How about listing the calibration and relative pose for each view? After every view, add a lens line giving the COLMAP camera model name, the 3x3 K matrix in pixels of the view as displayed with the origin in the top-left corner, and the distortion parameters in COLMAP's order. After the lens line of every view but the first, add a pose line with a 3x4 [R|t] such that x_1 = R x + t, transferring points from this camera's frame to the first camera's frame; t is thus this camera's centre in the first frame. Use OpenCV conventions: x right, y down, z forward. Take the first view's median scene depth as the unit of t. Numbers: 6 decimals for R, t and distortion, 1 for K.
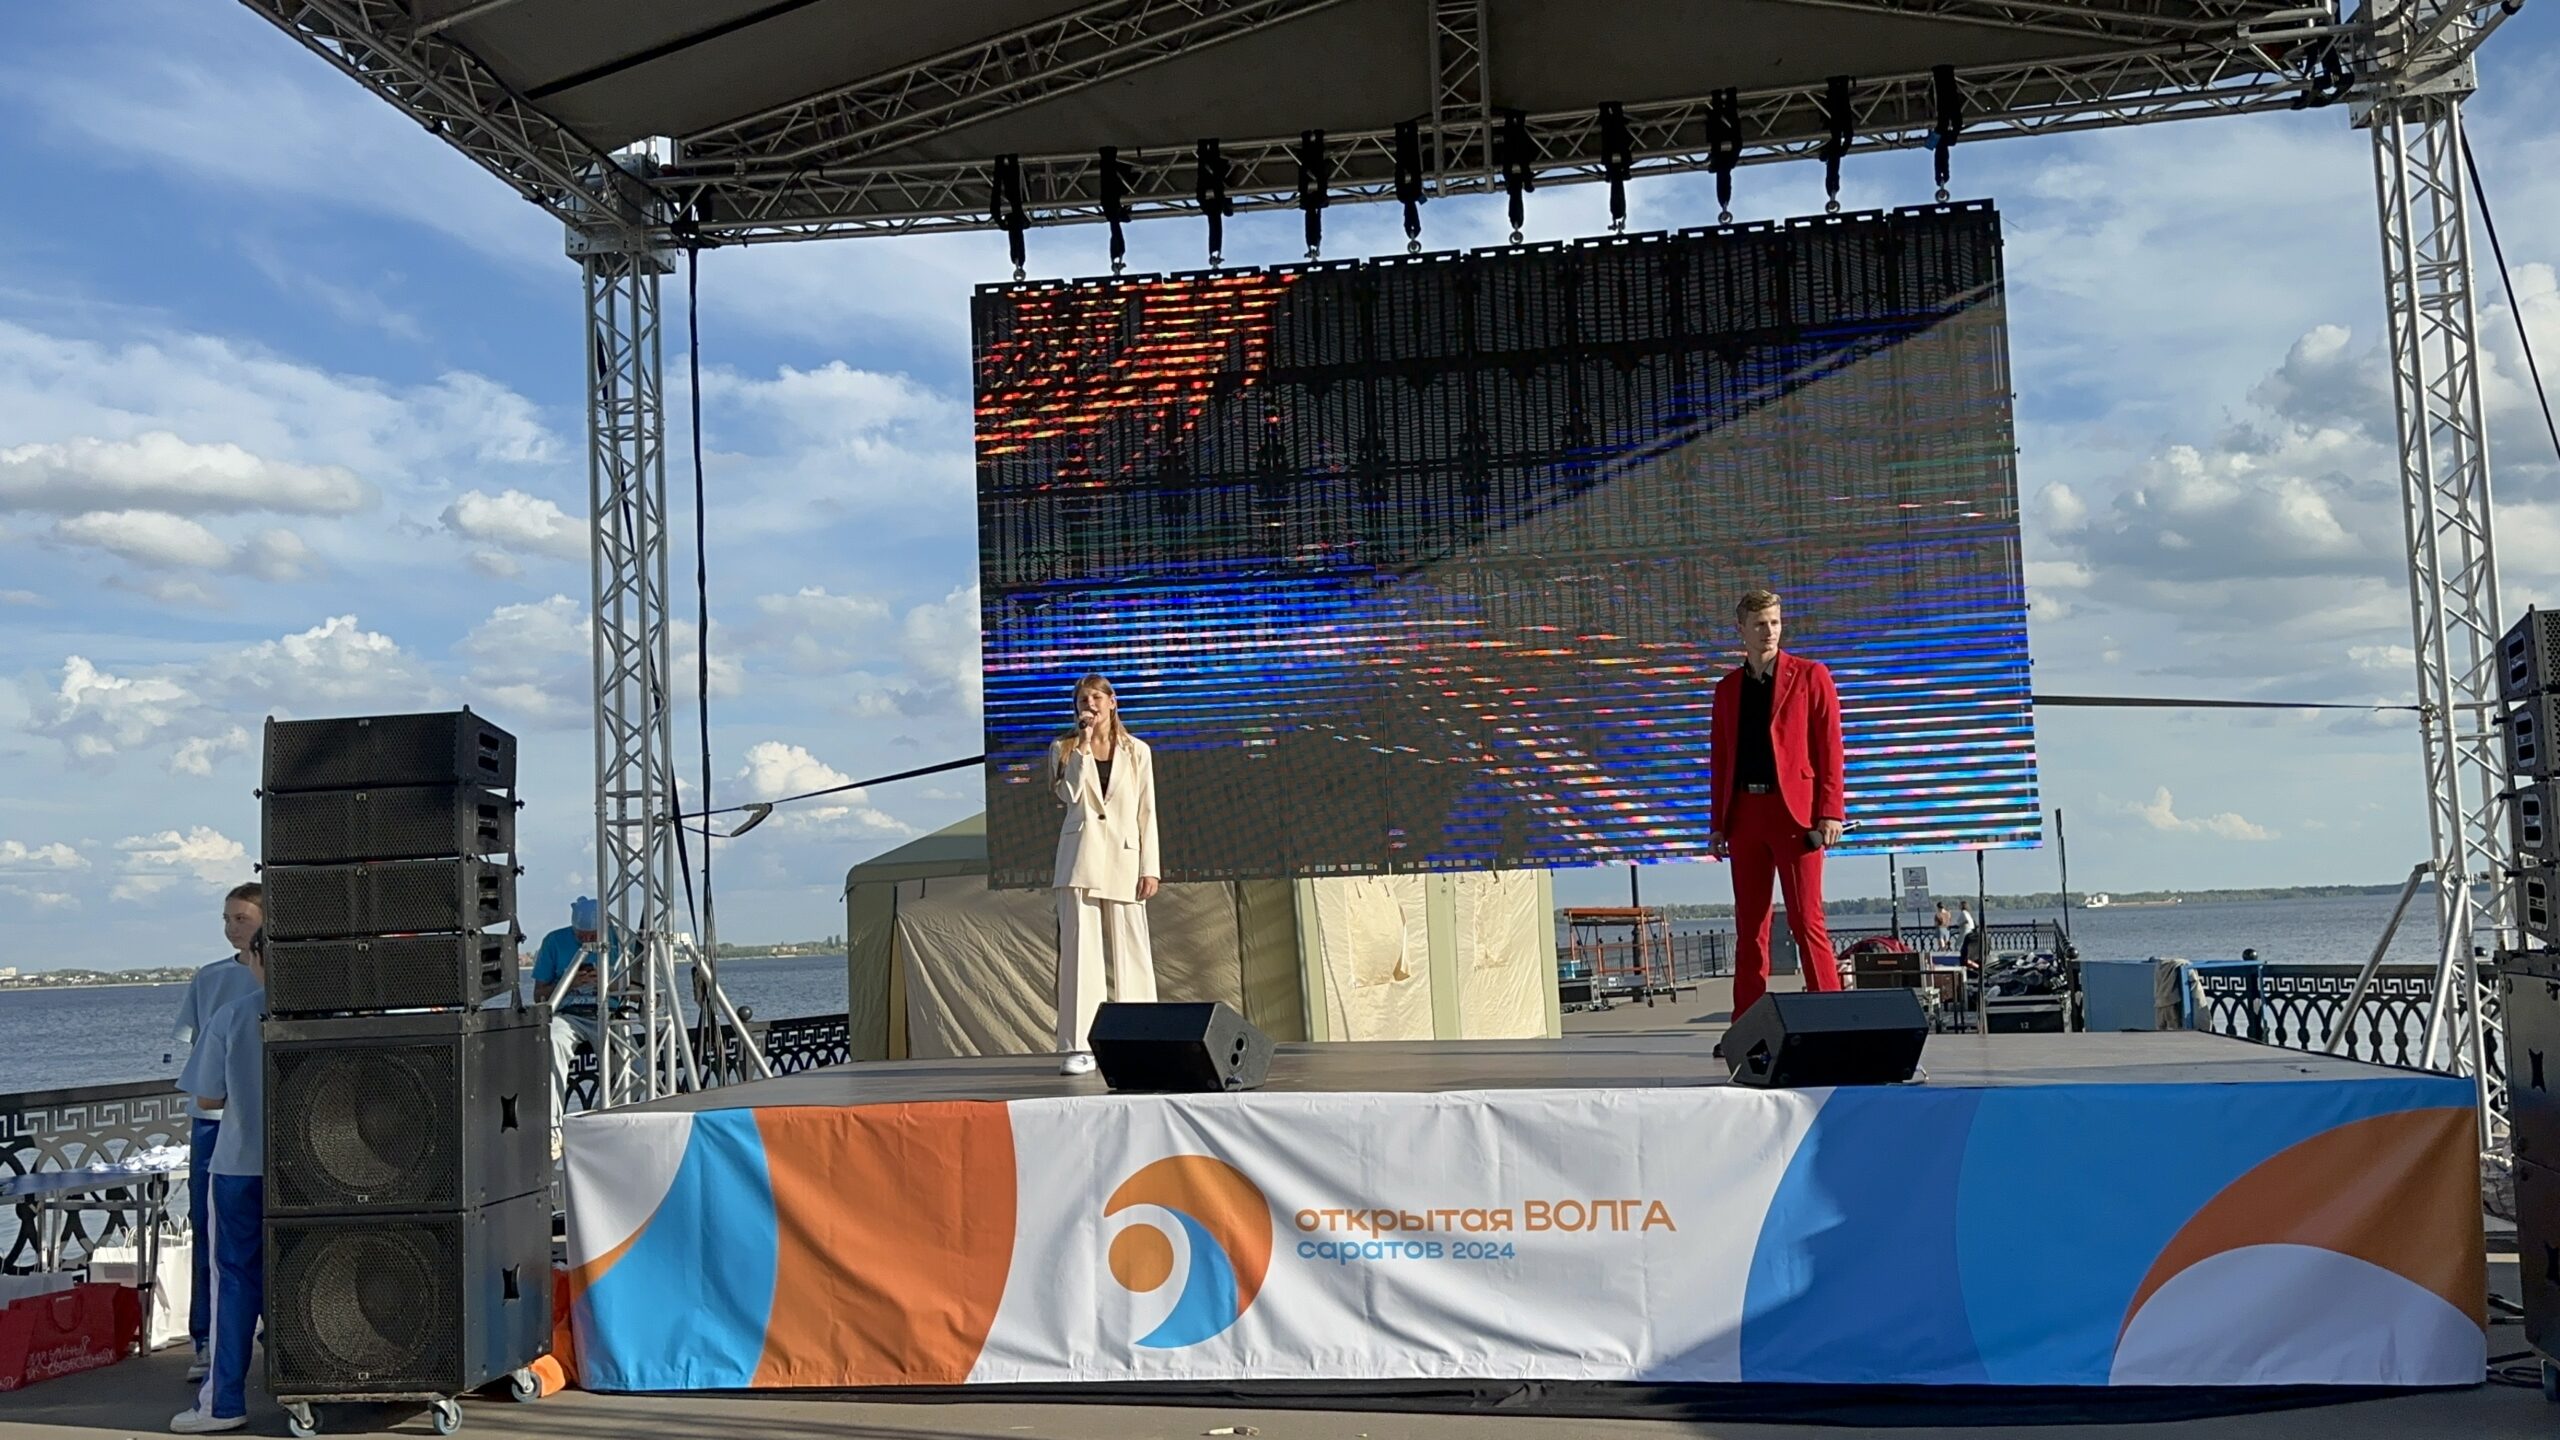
lens RADIAL K [[2179.5, 0, 1276.1], [0, 2179.5, 753.0], [0, 0, 1]] dist [0.112108, -0.107376]
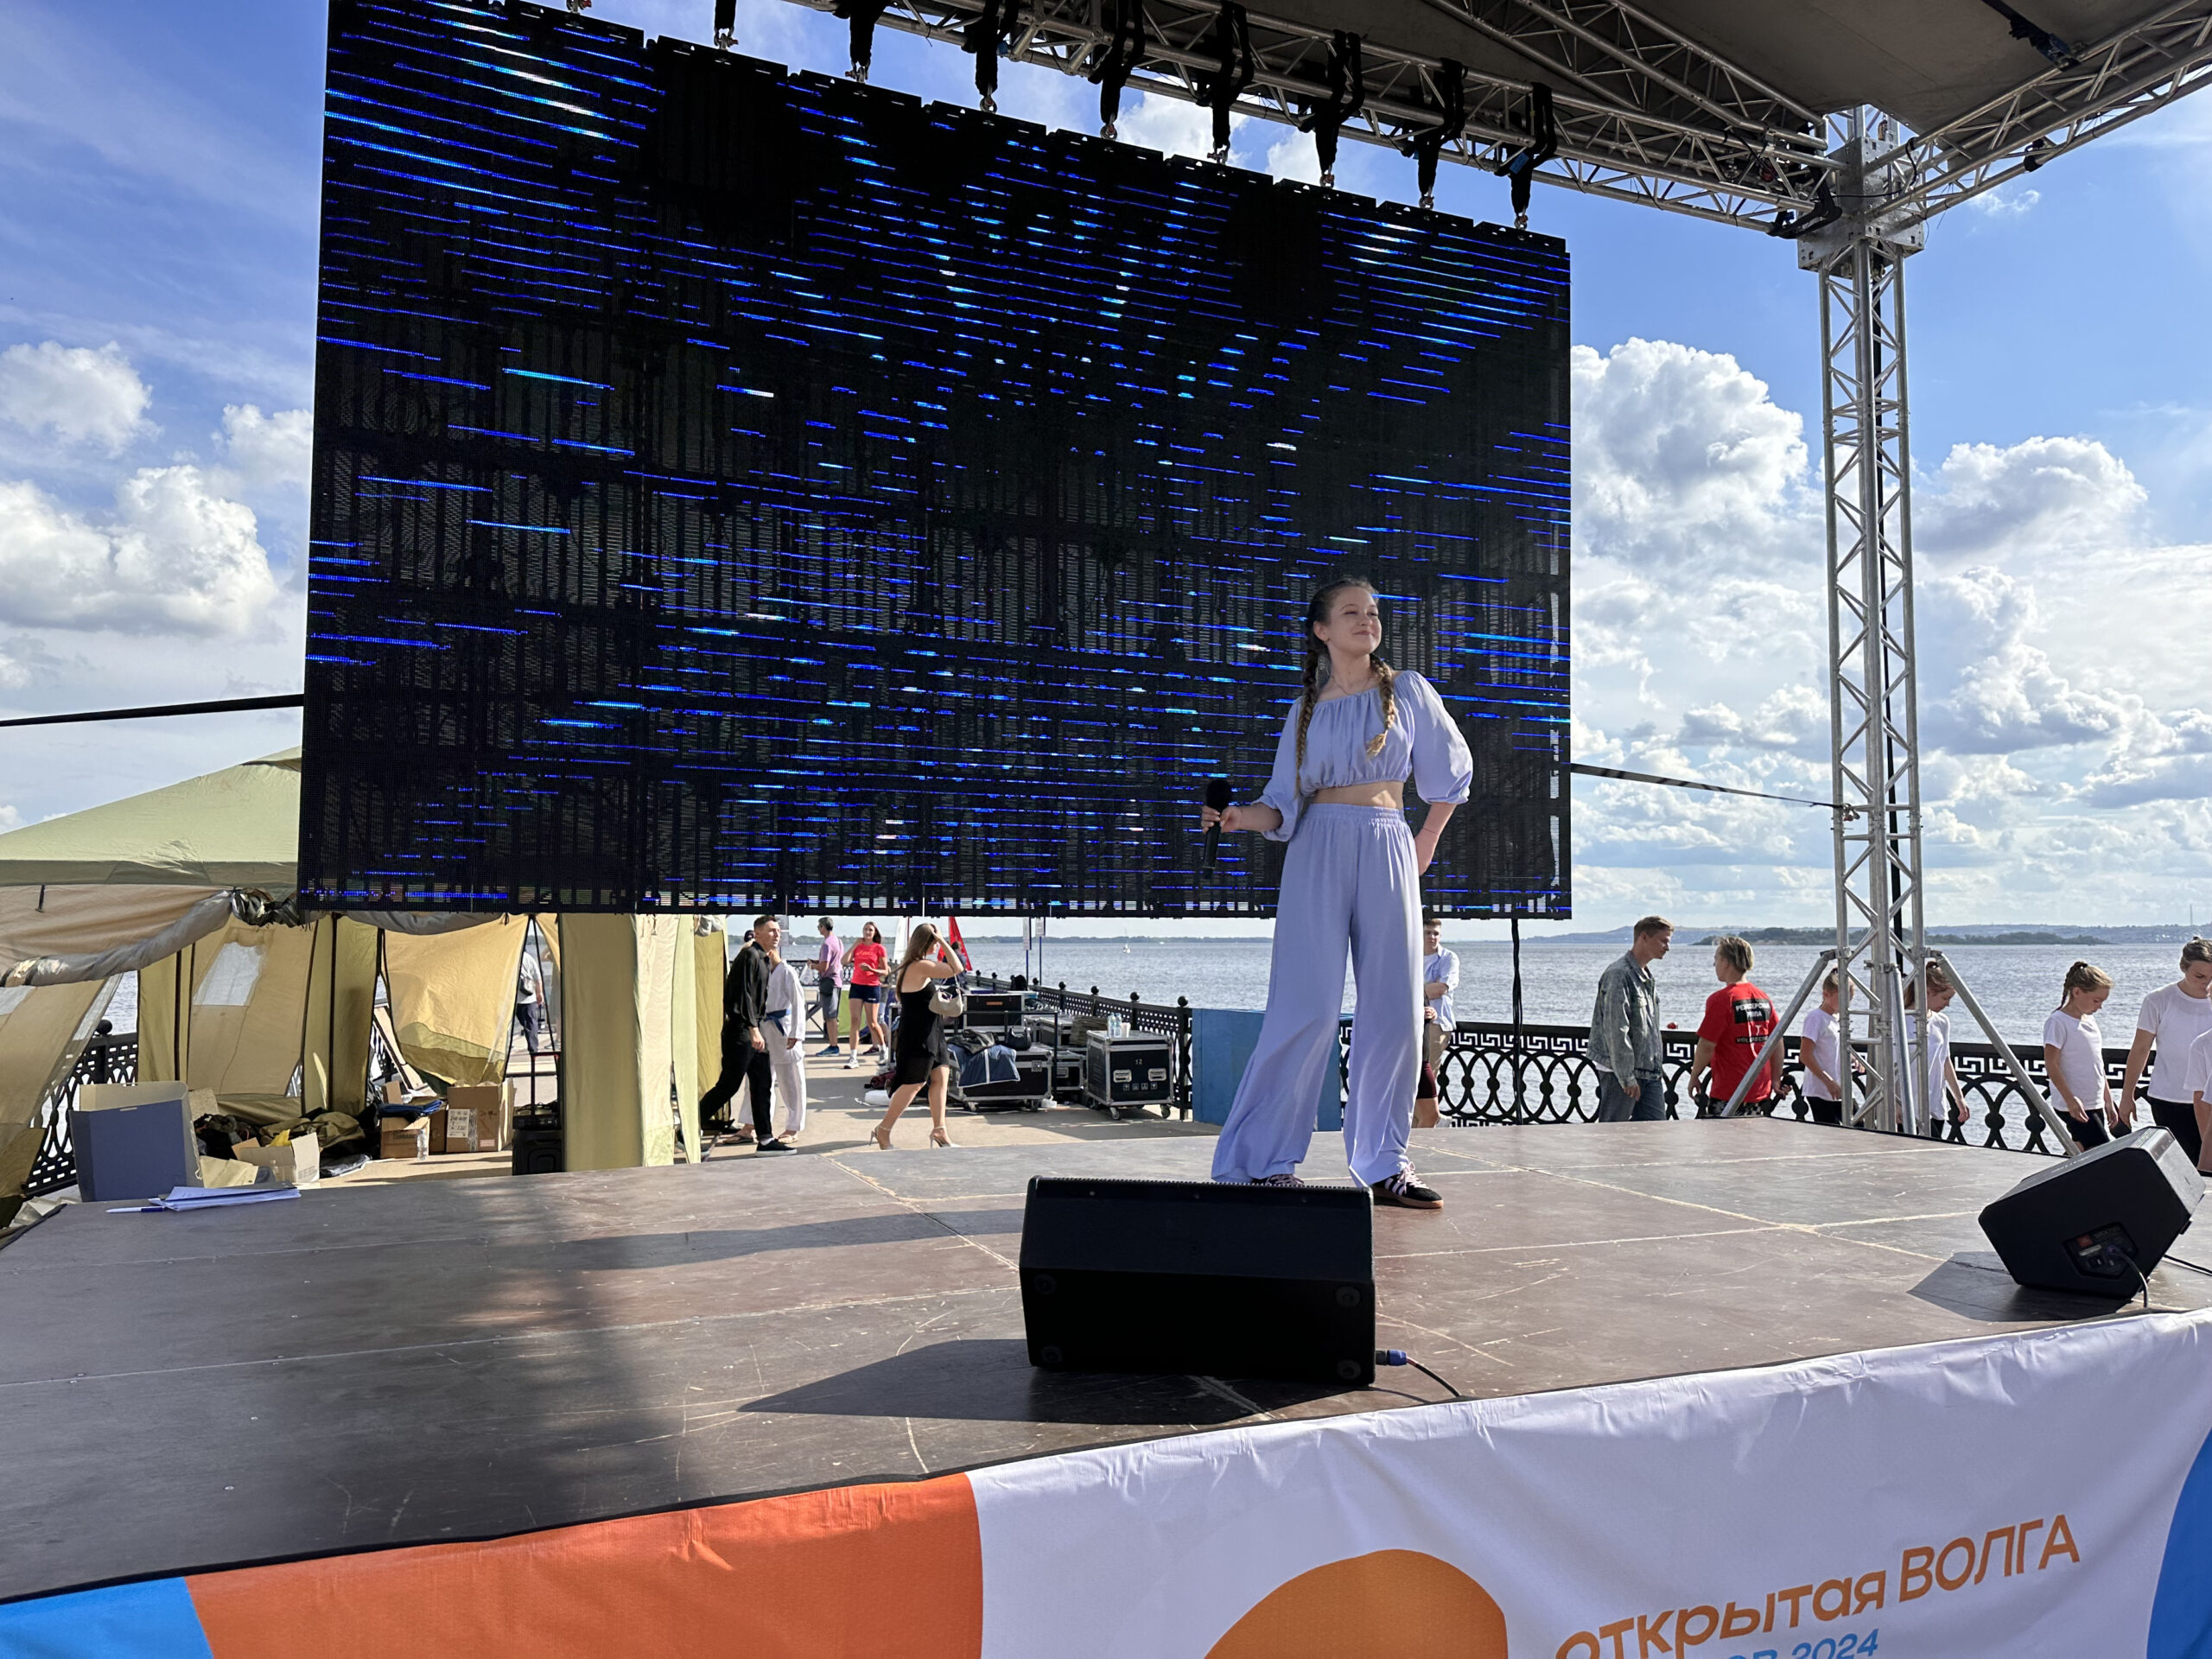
lens RADIAL K [[1565.2, 0, 1139.9], [0, 1565.2, 851.1], [0, 0, 1]] dist [0.020403, -0.018123]
pose [[0.844562, 0.070020, 0.530860, -0.169667], [-0.075756, 0.997066, -0.010989, 0.033367], [-0.530071, -0.030935, 0.847389, 0.502214]]
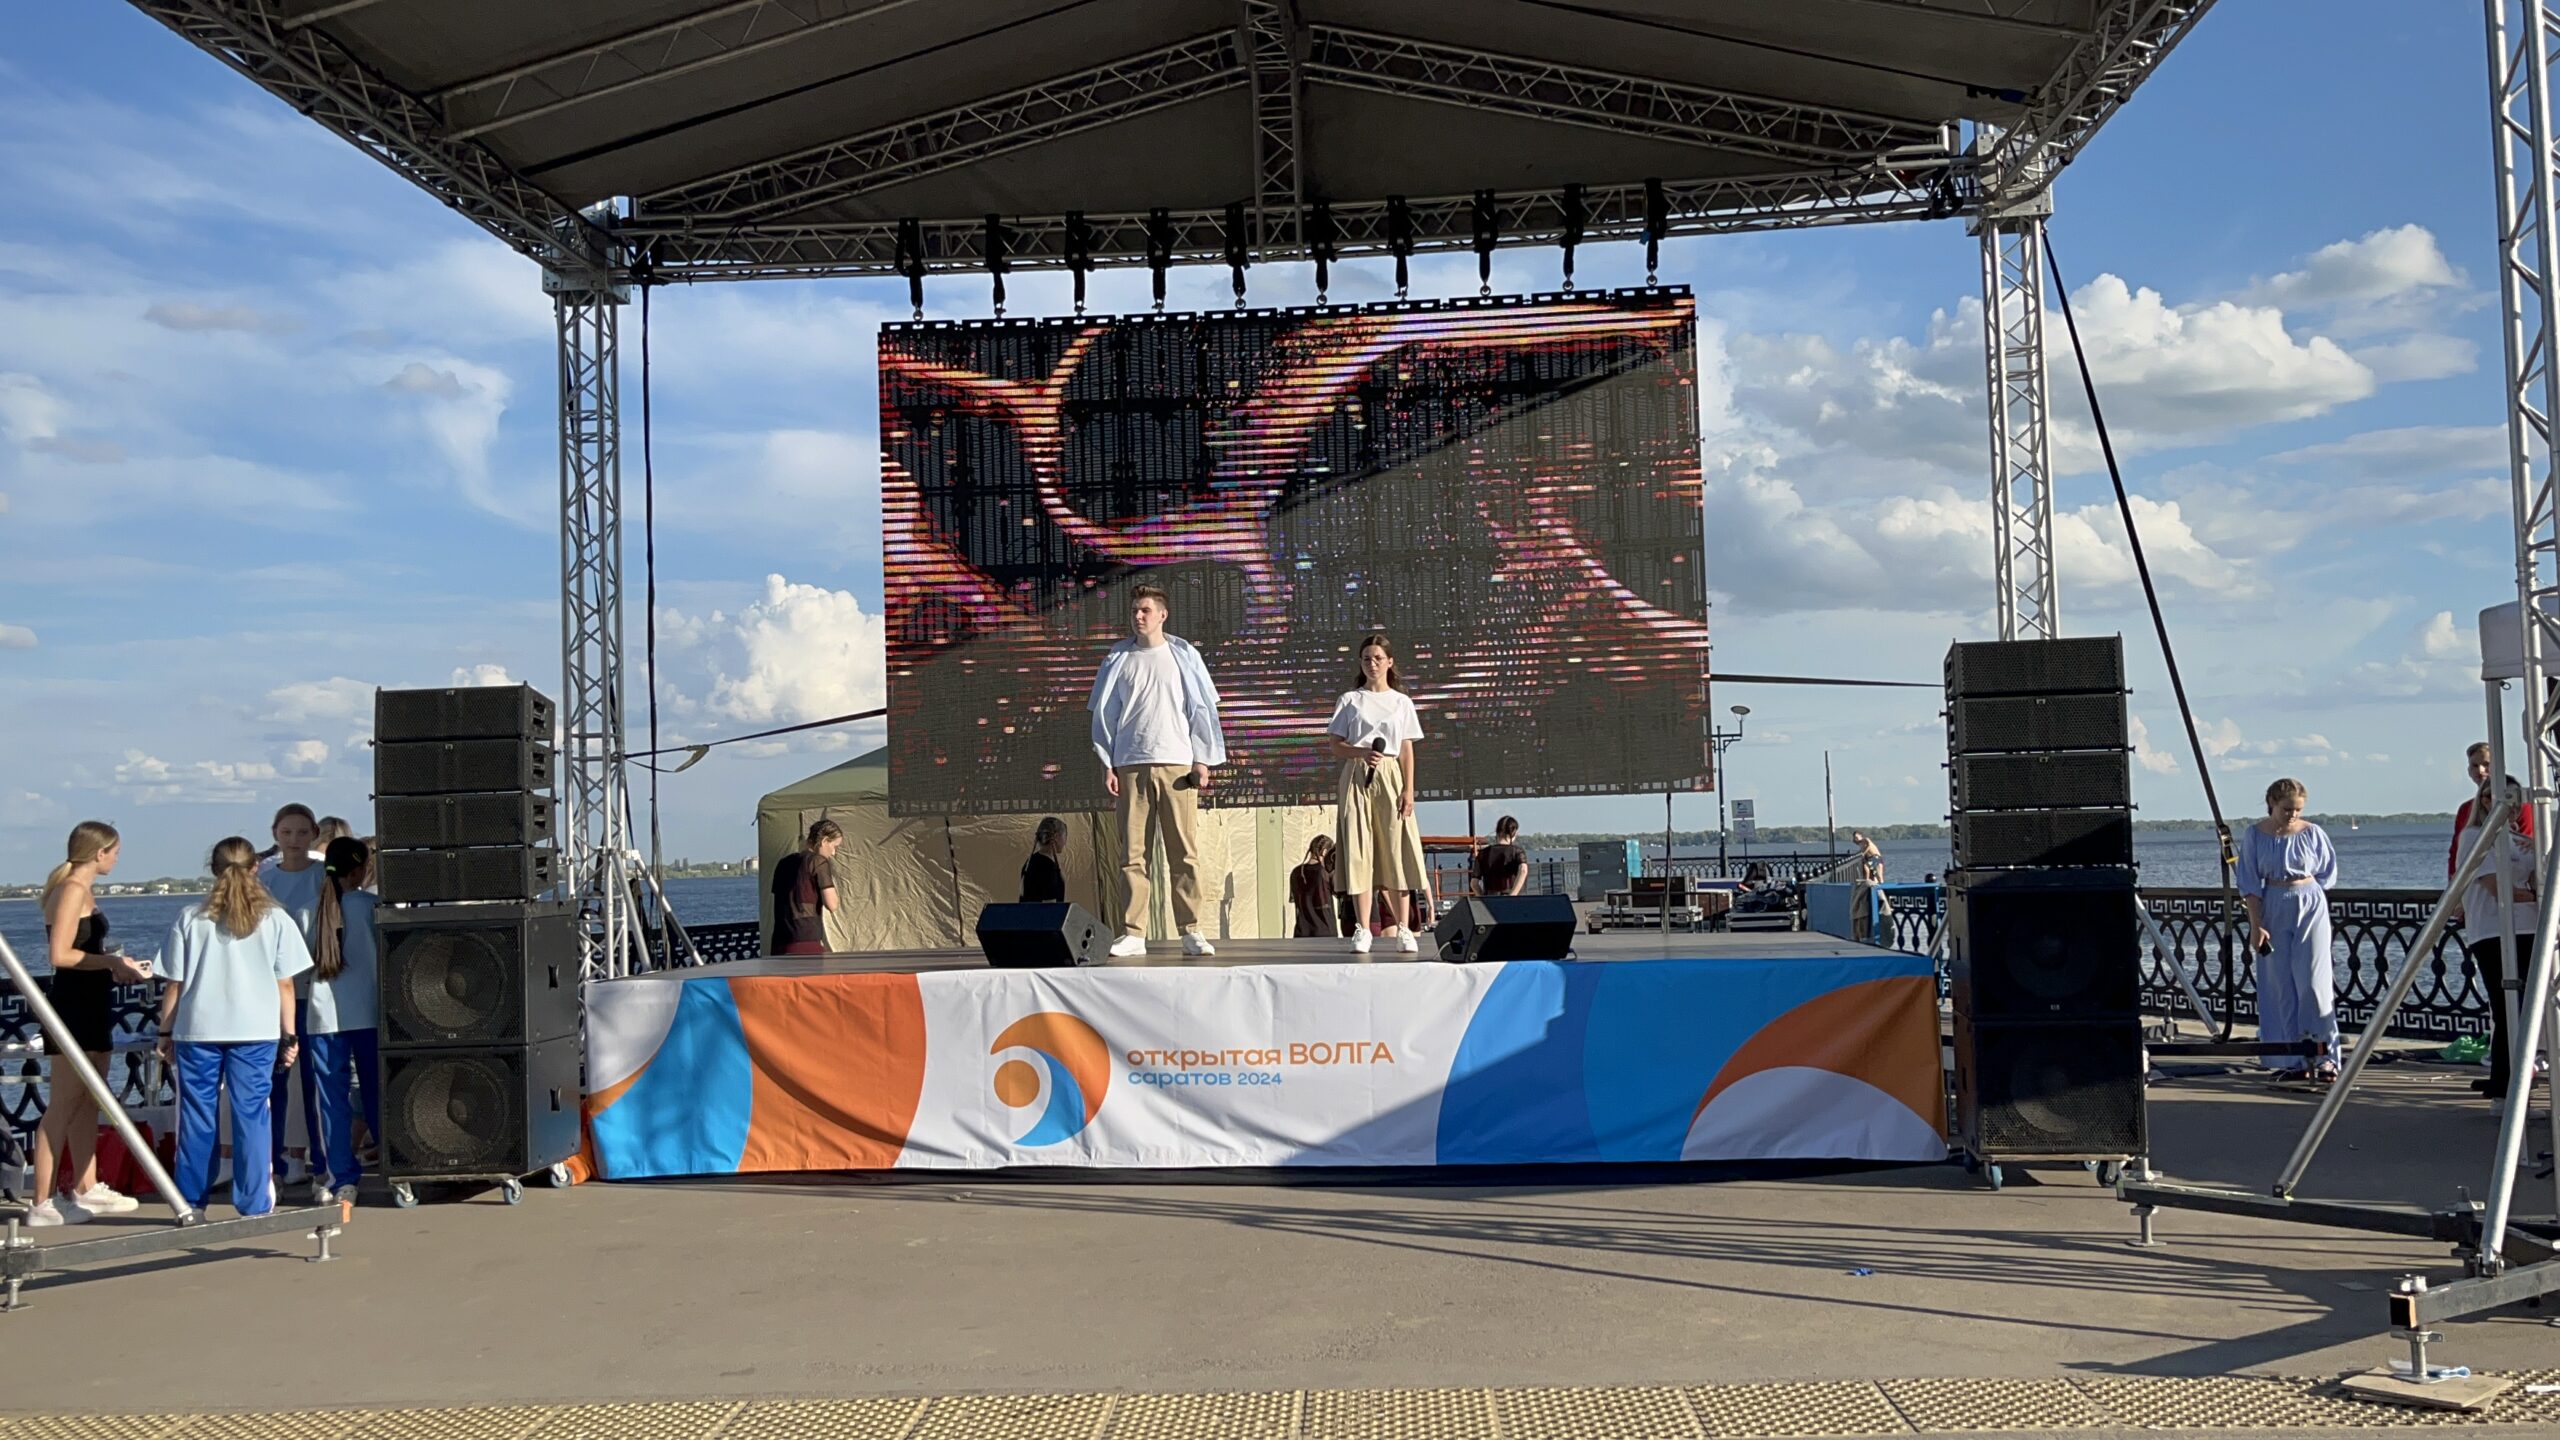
lens RADIAL K [[2244.1, 0, 1299.5], [0, 2244.1, 730.3], [0, 0, 1]] dist [0.026731, -0.010381]
pose [[0.997533, 0.011756, 0.069215, 0.011365], [-0.013413, 0.999633, 0.023526, -0.019906], [-0.068913, -0.024397, 0.997324, -0.280831]]
